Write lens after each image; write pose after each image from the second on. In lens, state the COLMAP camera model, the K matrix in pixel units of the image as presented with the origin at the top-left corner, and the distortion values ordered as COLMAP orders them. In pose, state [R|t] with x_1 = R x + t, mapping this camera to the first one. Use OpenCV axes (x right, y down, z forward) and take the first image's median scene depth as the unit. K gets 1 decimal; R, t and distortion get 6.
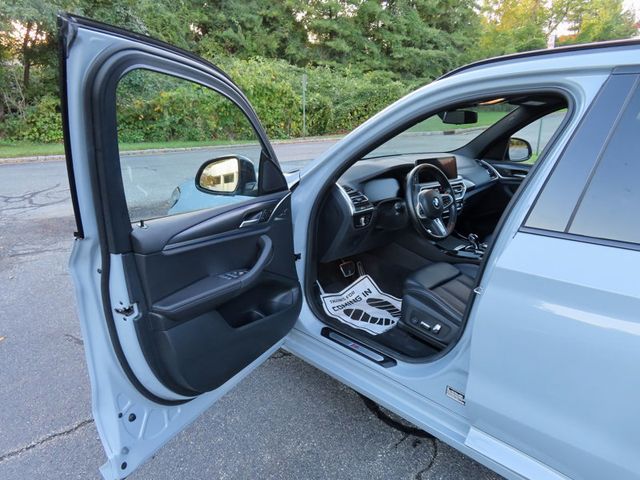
lens RADIAL K [[459.6, 0, 317.4], [0, 459.6, 237.0], [0, 0, 1]] dist [-0.018291, 0.014642]
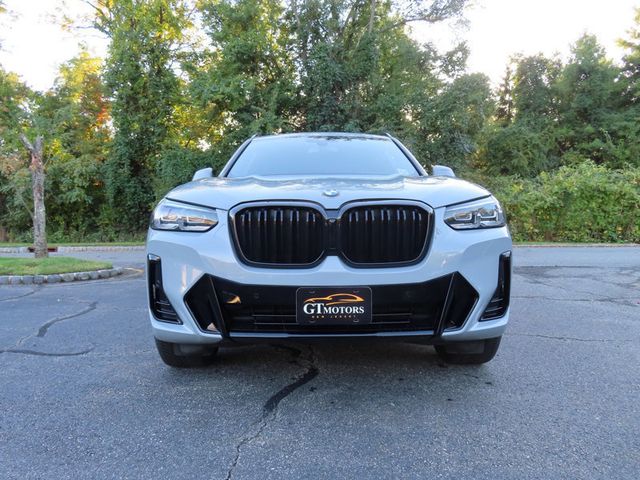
lens RADIAL K [[459.6, 0, 318.0], [0, 459.6, 241.9], [0, 0, 1]] dist [-0.018291, 0.014642]
pose [[0.685646, 0.016629, -0.727745, 0.199953], [-0.196015, 0.967030, -0.162579, 0.046032], [0.701048, 0.254121, 0.666299, 0.001916]]
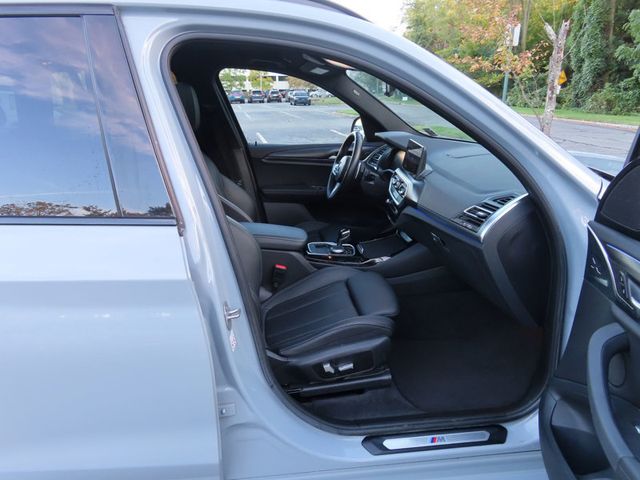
lens RADIAL K [[459.6, 0, 314.8], [0, 459.6, 243.1], [0, 0, 1]] dist [-0.018291, 0.014642]
pose [[-0.600608, 0.252282, -0.758699, 0.158073], [-0.229309, 0.854700, 0.465732, -0.052293], [0.765955, 0.453699, -0.455488, 0.198540]]
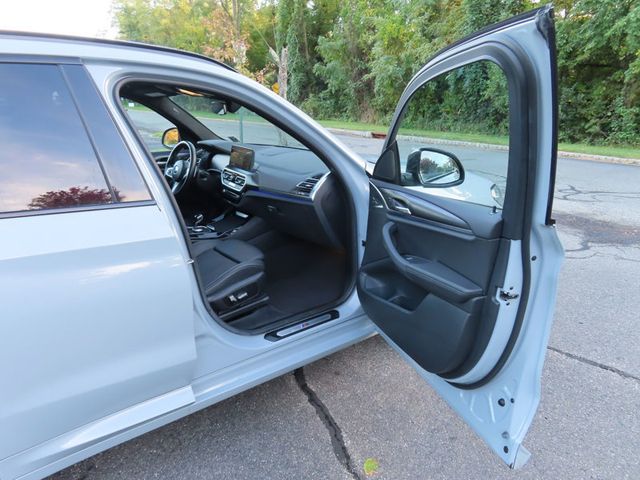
lens RADIAL K [[459.6, 0, 314.1], [0, 459.6, 244.8], [0, 0, 1]] dist [-0.018291, 0.014642]
pose [[-0.085772, 0.299471, -0.950242, 0.215102], [-0.297013, 0.902705, 0.311299, -0.053233], [0.951013, 0.308936, 0.011520, 0.187152]]
